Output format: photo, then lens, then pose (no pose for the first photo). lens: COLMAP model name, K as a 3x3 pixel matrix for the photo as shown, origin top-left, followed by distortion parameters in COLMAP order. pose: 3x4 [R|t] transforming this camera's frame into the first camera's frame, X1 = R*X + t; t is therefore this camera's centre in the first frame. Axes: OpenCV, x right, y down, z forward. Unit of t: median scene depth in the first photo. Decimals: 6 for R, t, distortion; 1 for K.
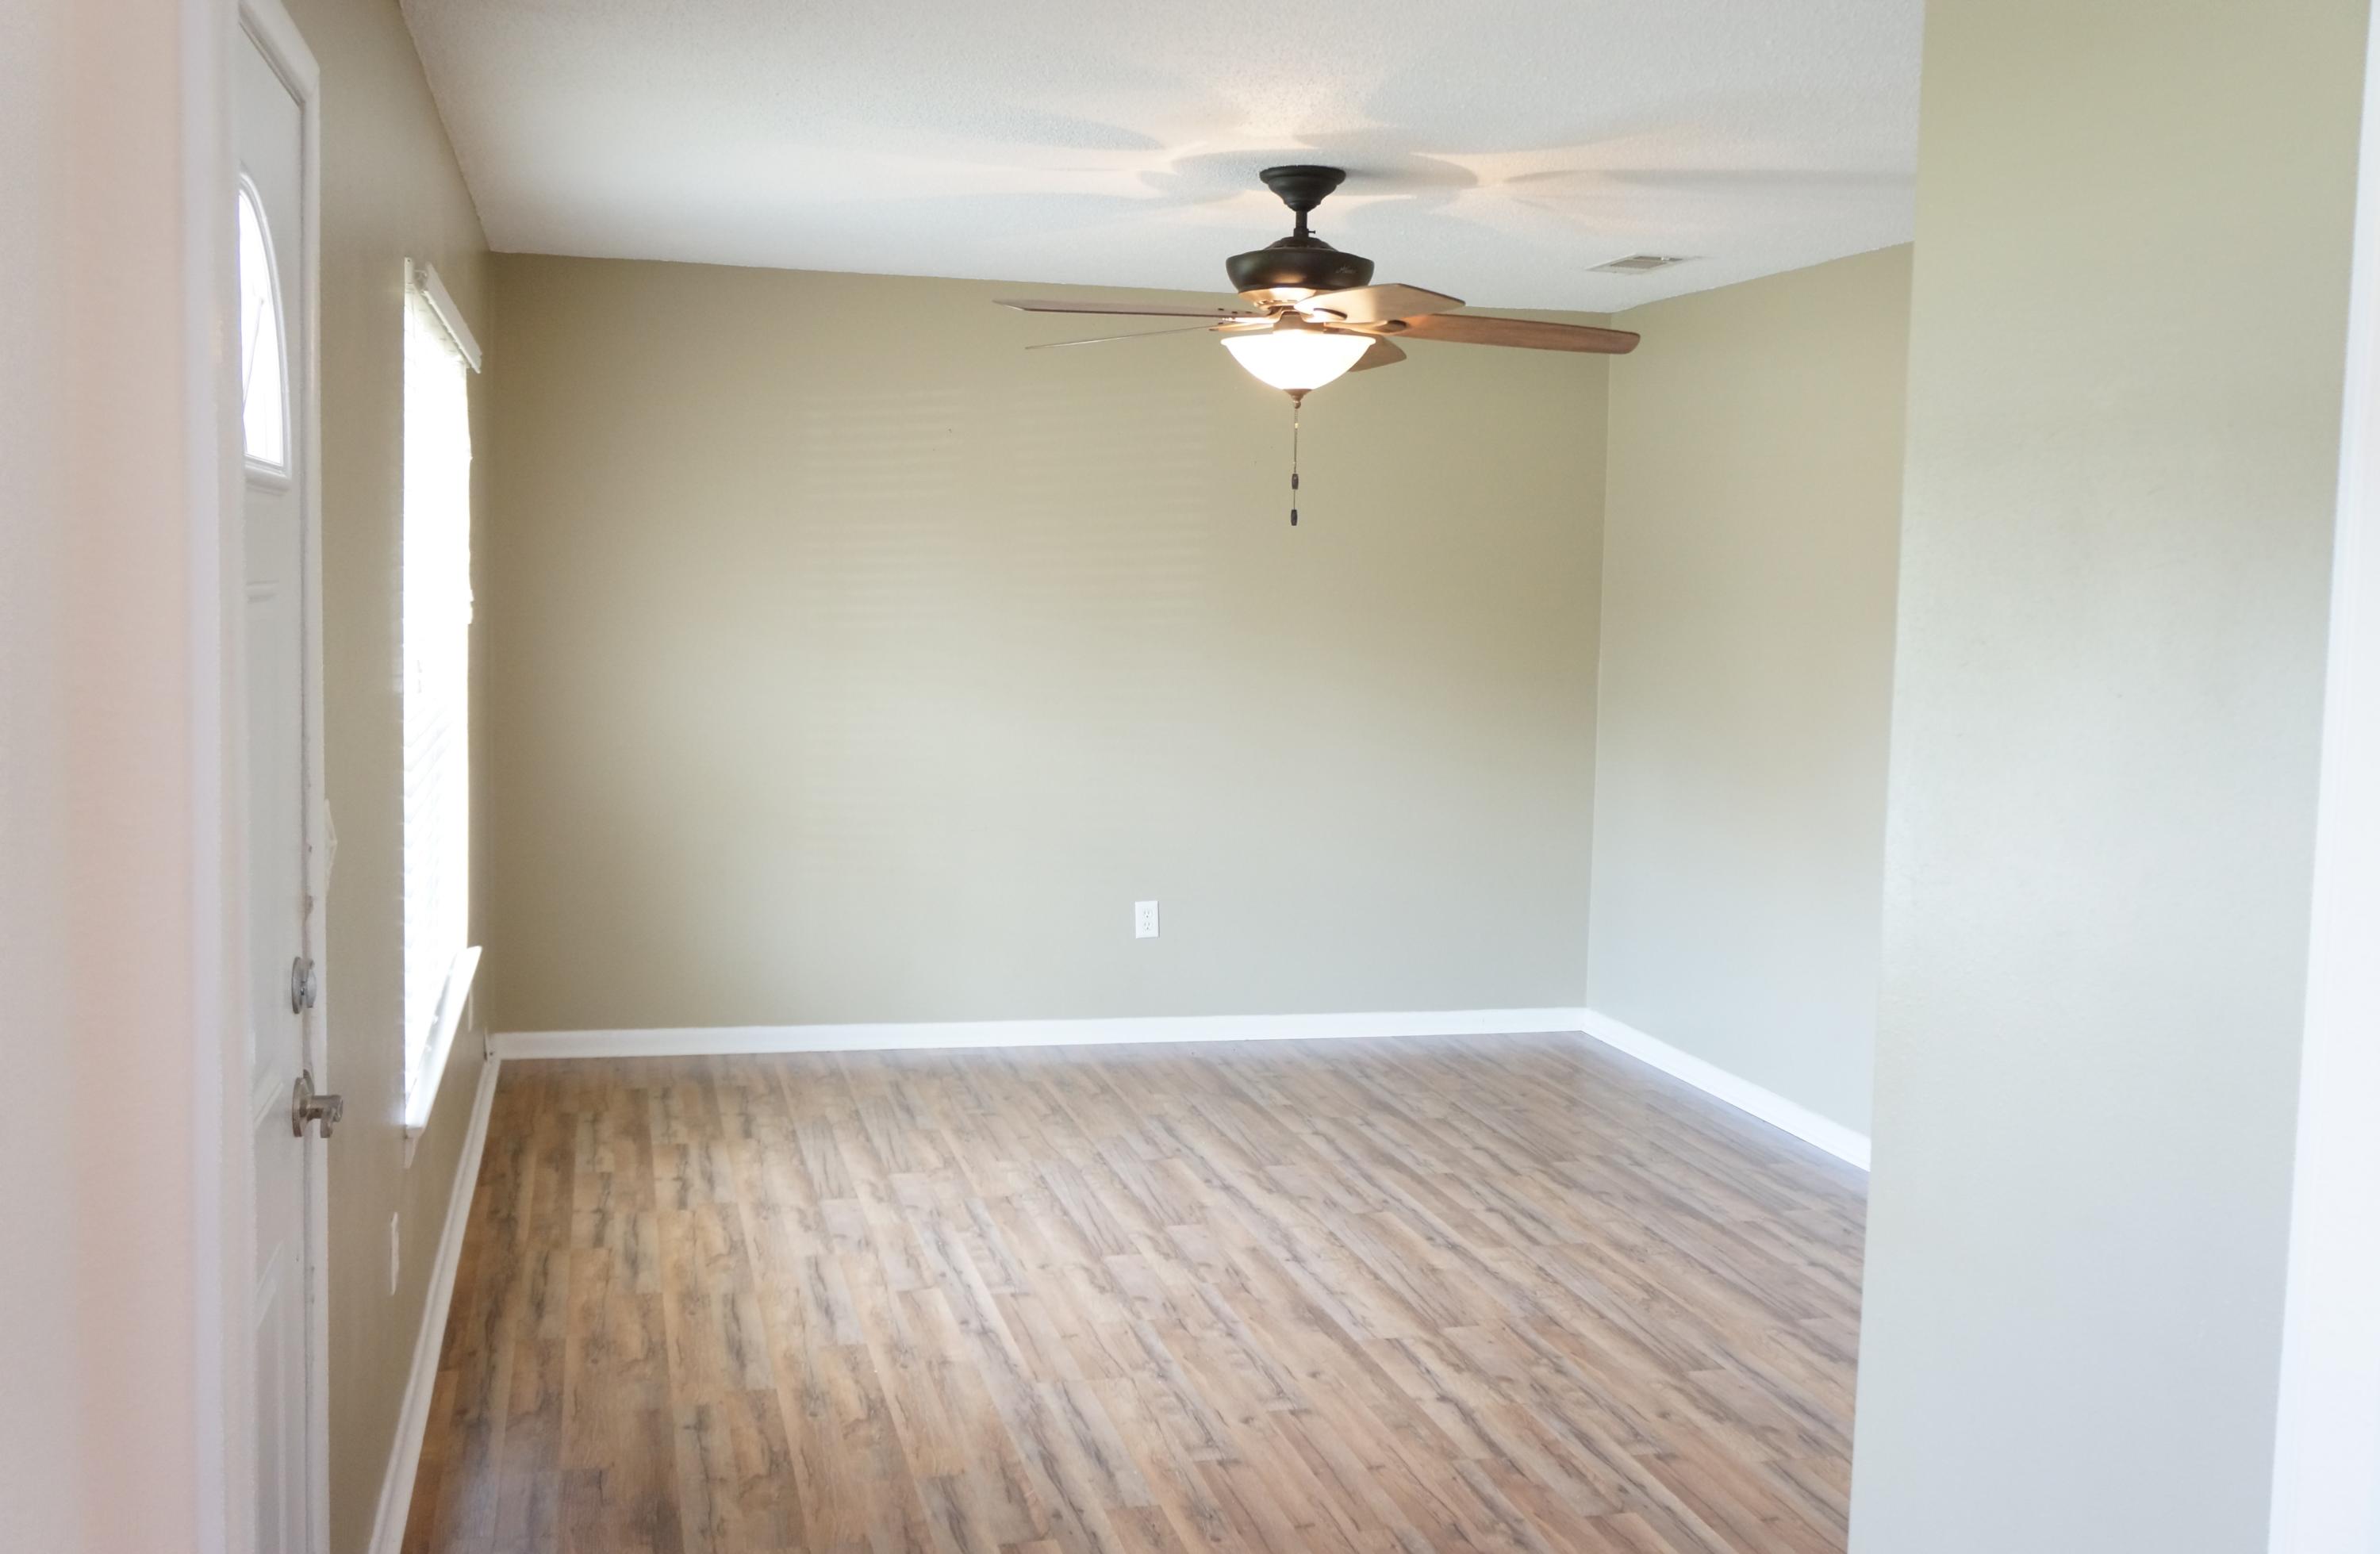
lens RADIAL K [[2316.2, 0, 1190.0], [0, 2316.2, 777.0], [0, 0, 1]] dist [0.012283, 0.002512]
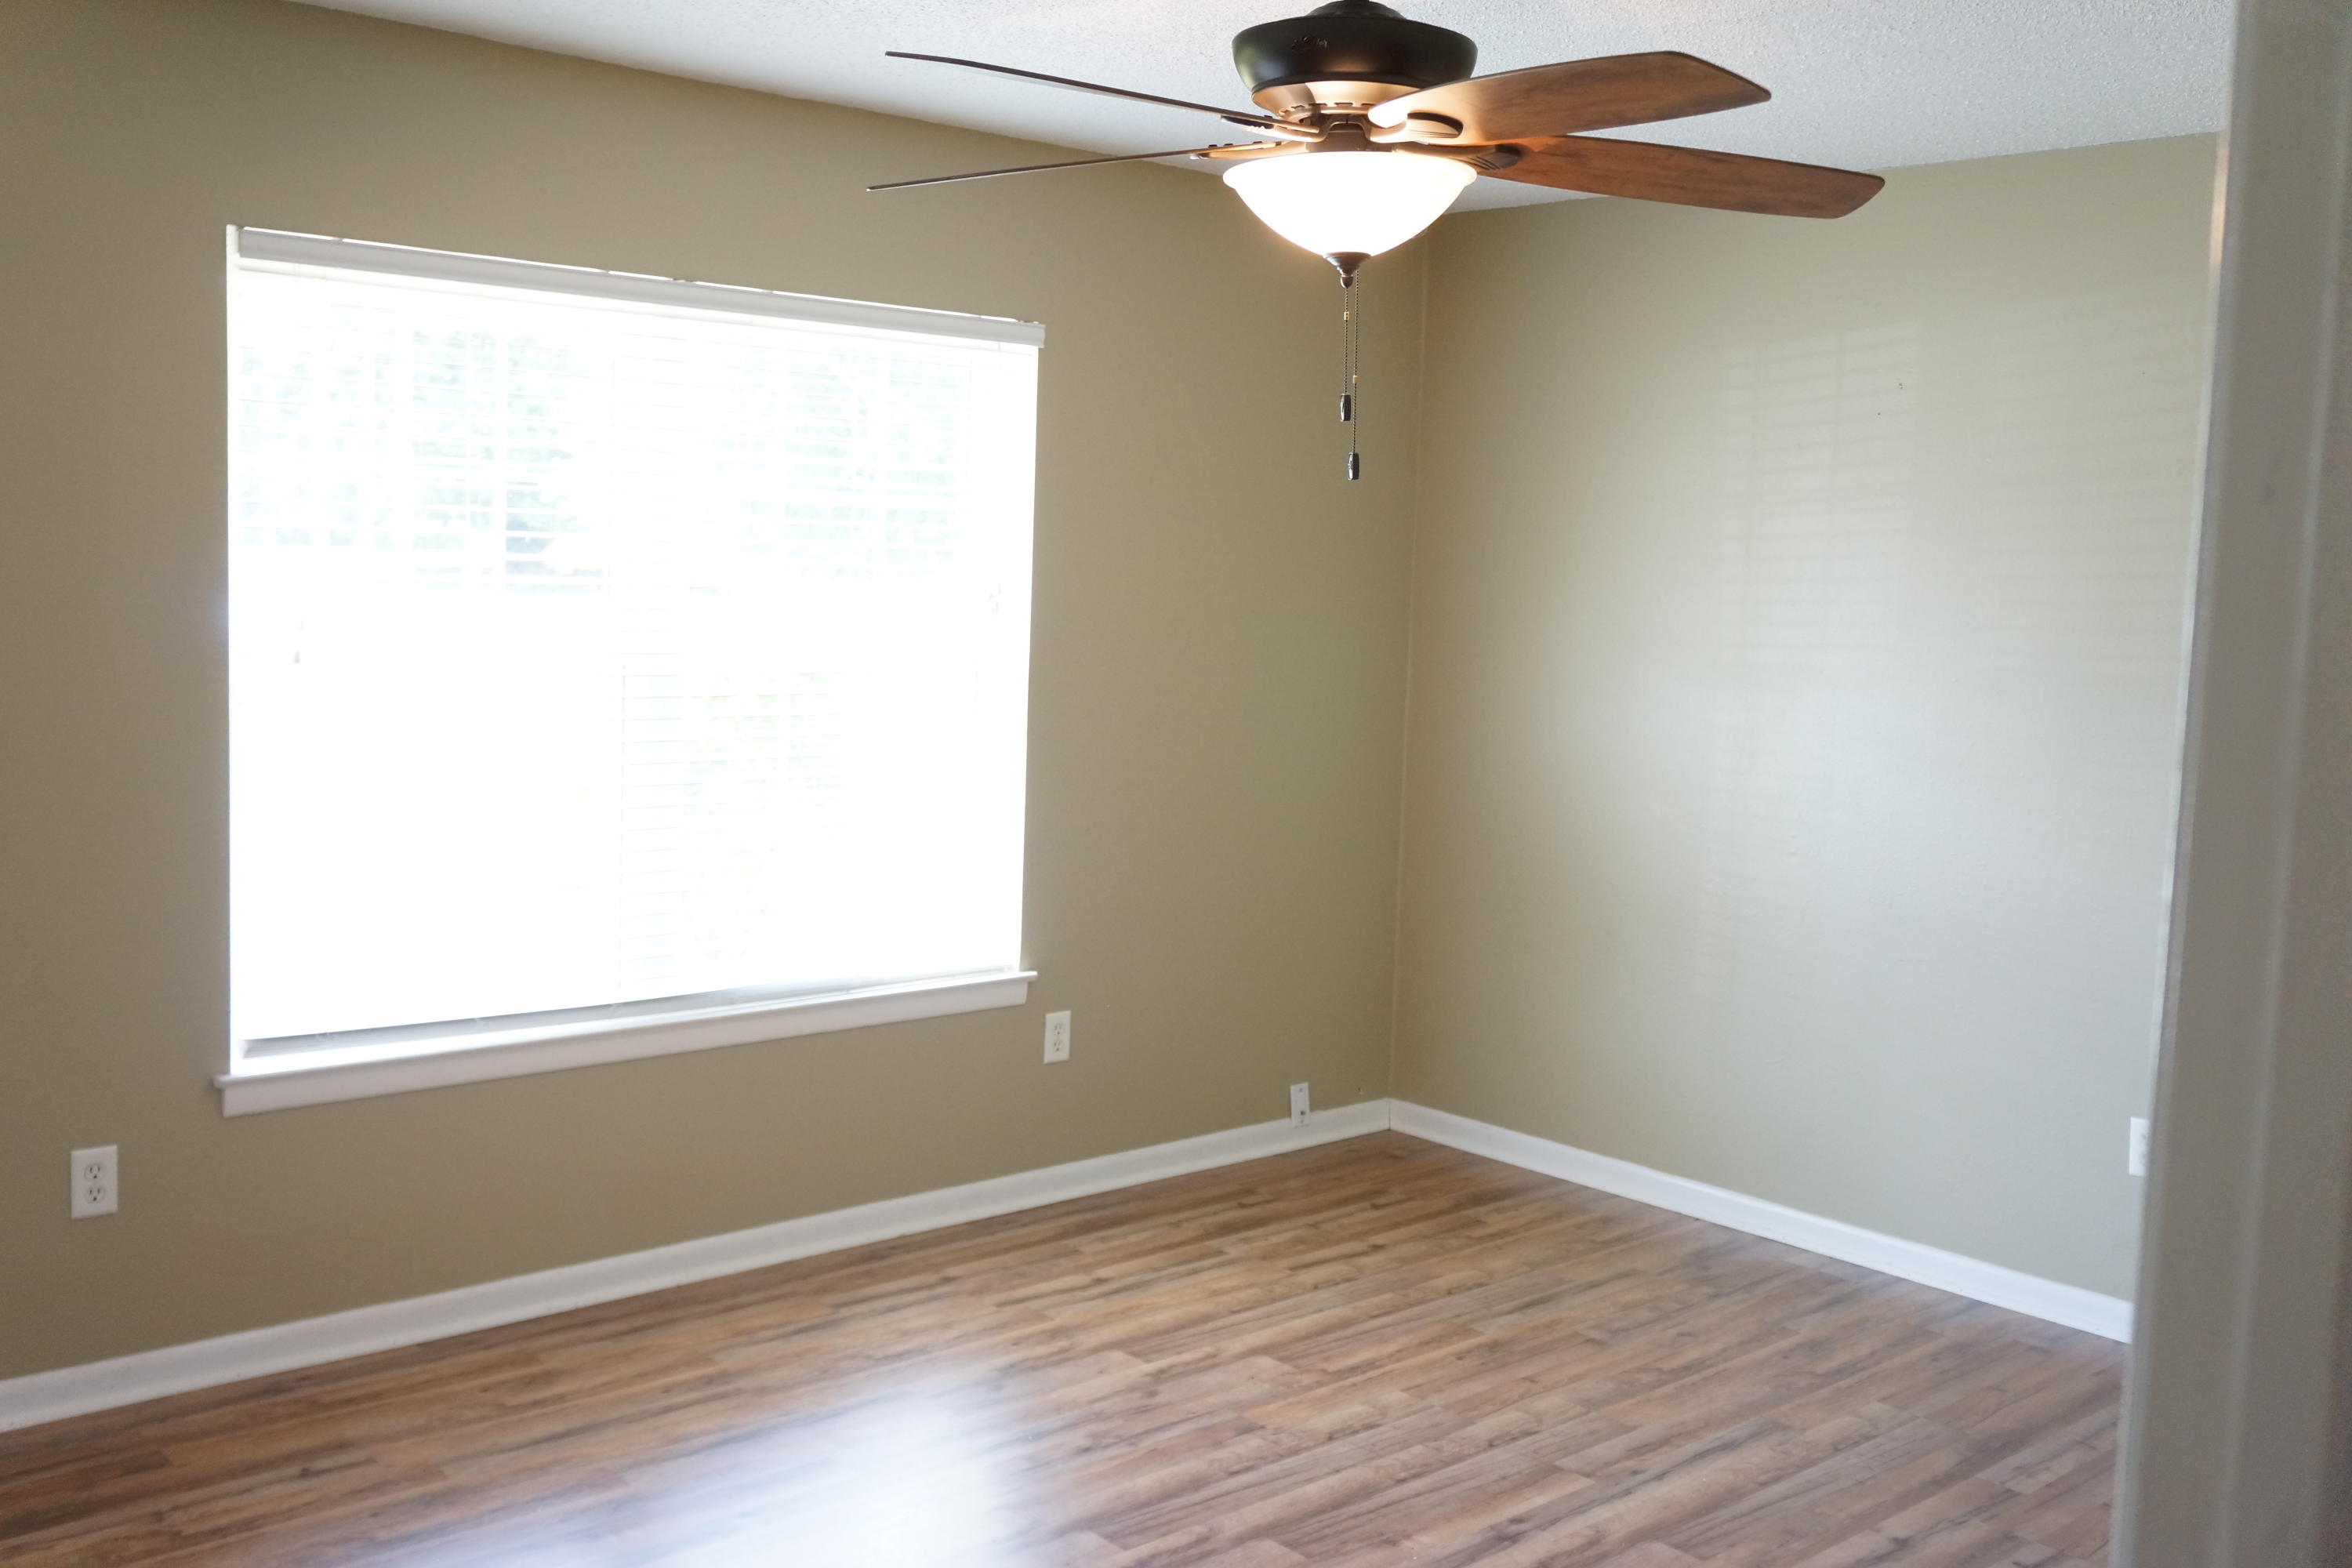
lens RADIAL K [[2212.3, 0, 1176.0], [0, 2212.3, 784.0], [0, 0, 1]] dist [0.002726, 0.001541]
pose [[0.461438, 0.079581, -0.883596, 0.553424], [-0.105180, 0.993852, 0.034584, -0.043937], [0.880916, 0.076979, 0.466971, 0.698575]]
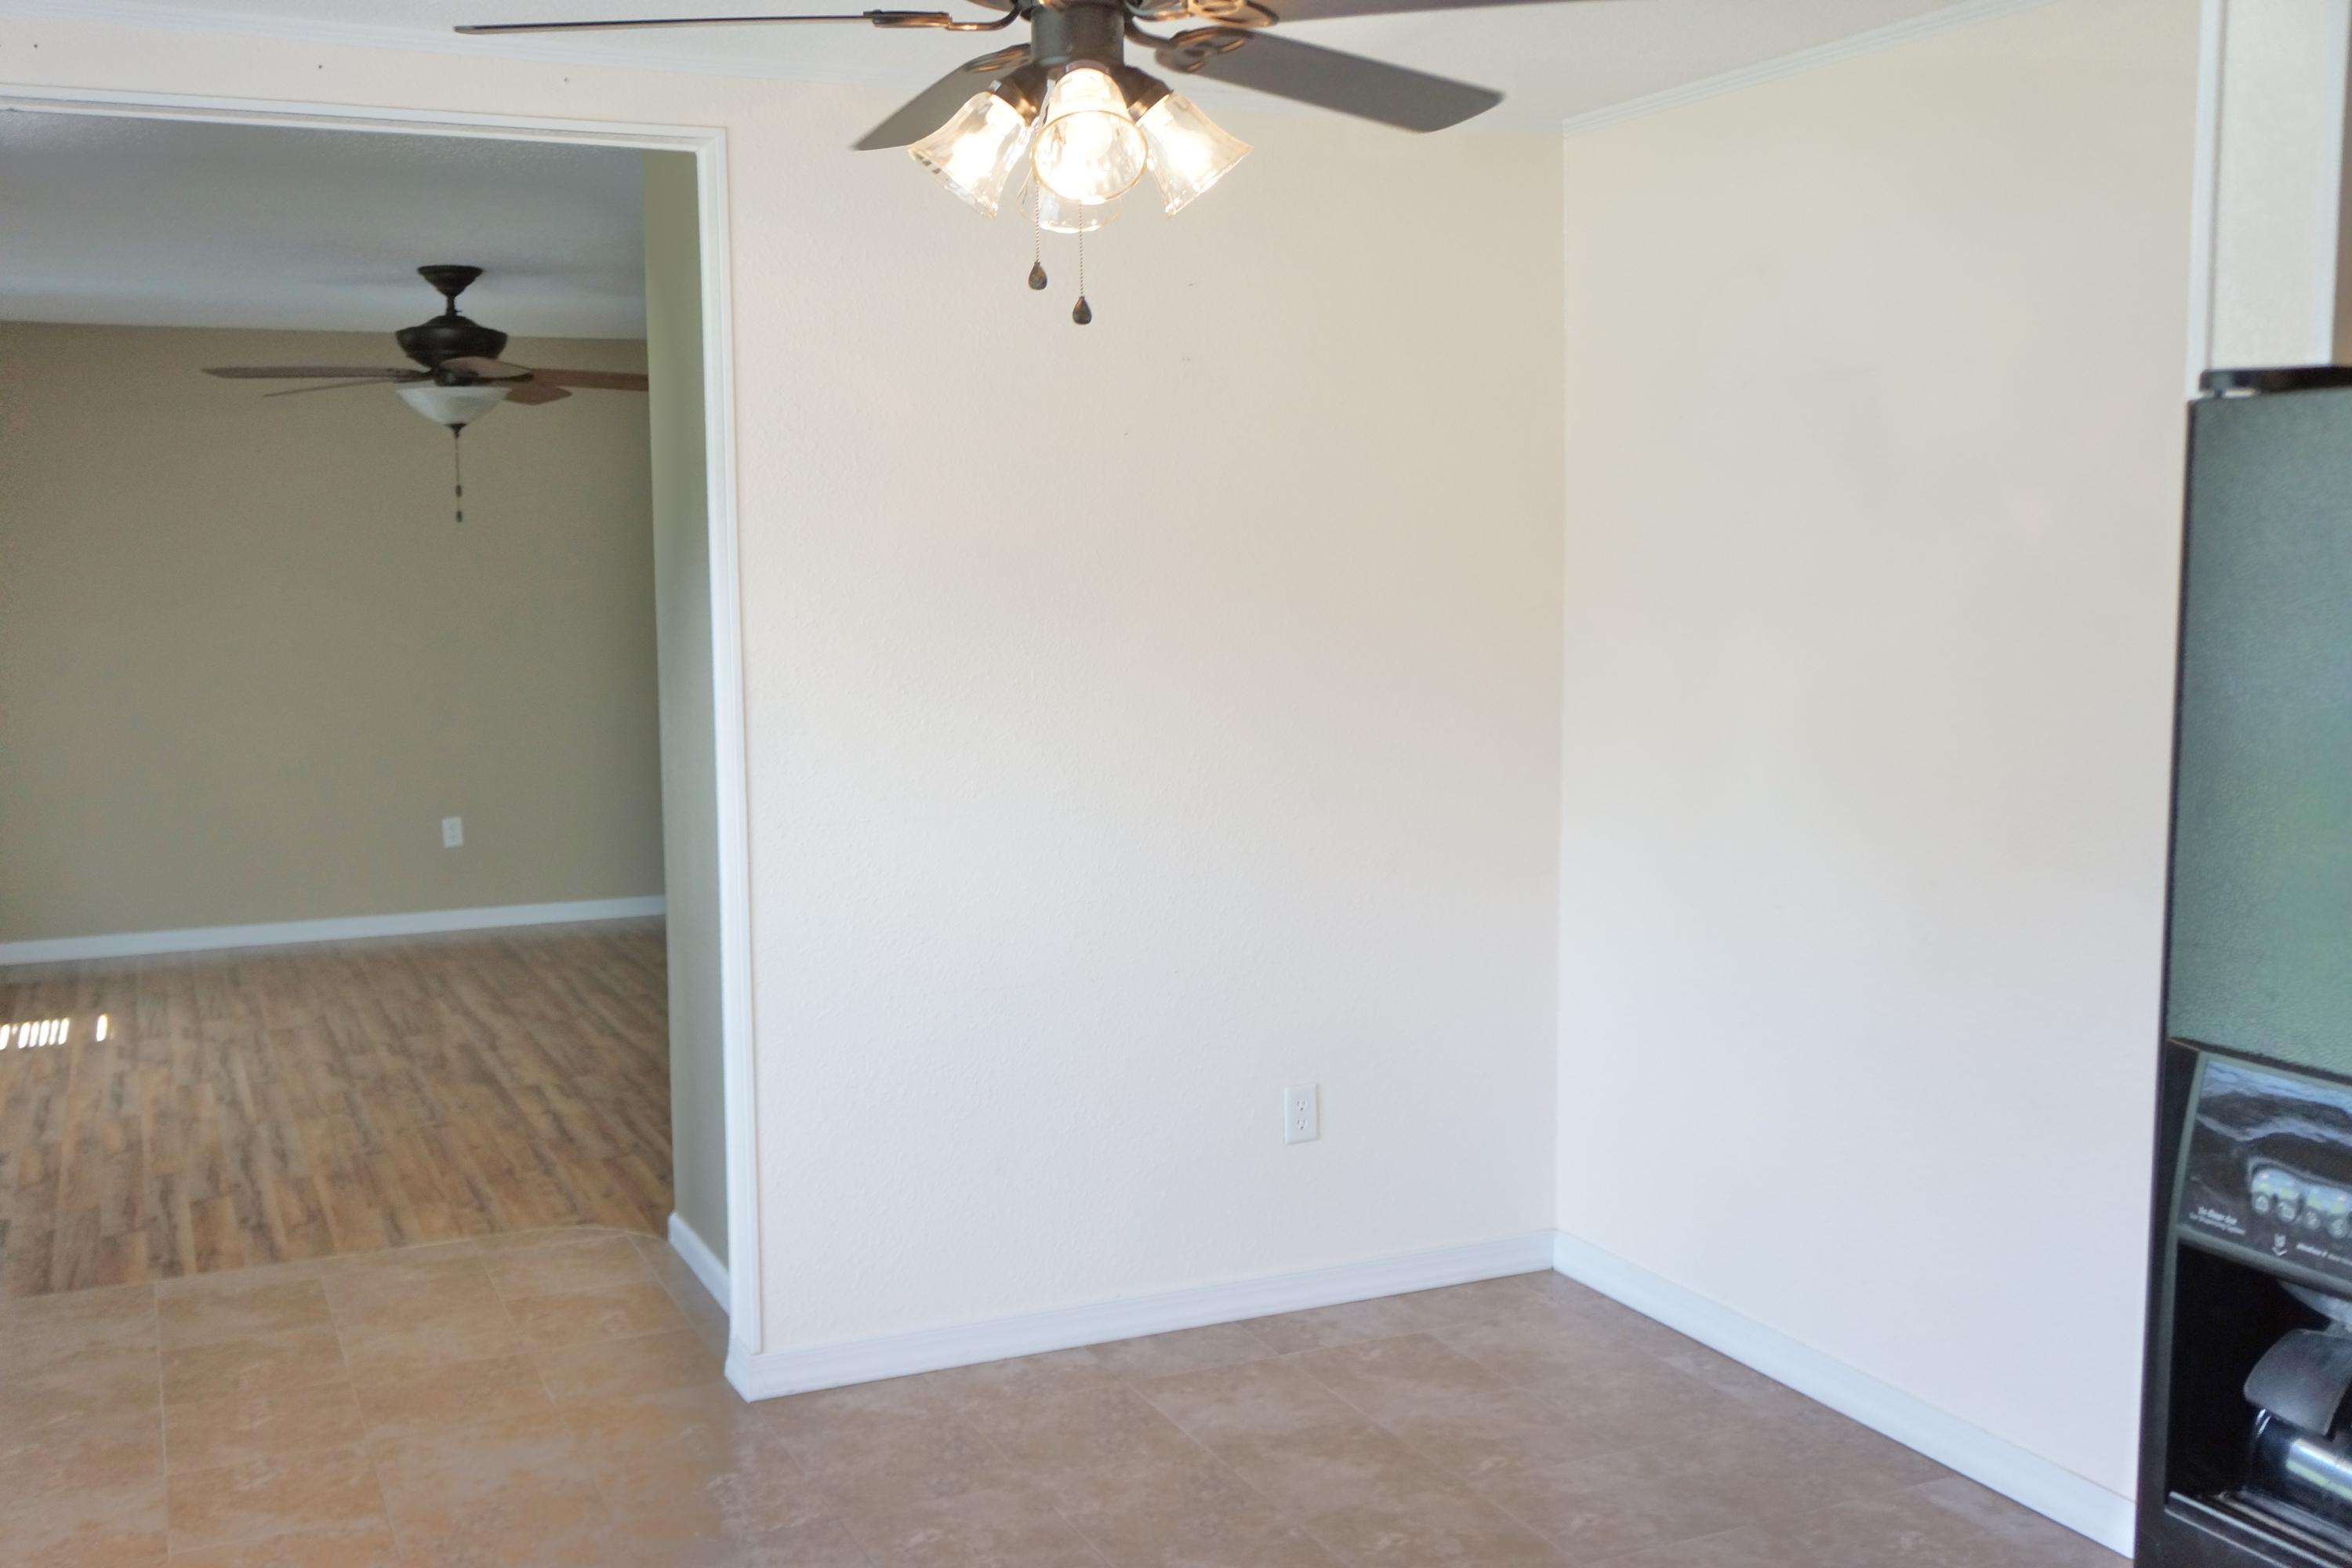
lens RADIAL K [[2212.3, 0, 1176.0], [0, 2212.3, 784.0], [0, 0, 1]] dist [0.002726, 0.001541]
pose [[0.979473, -0.050016, 0.195272, 0.199759], [0.045942, 0.998623, 0.025343, 0.034399], [-0.196271, -0.015851, 0.980422, -0.392399]]
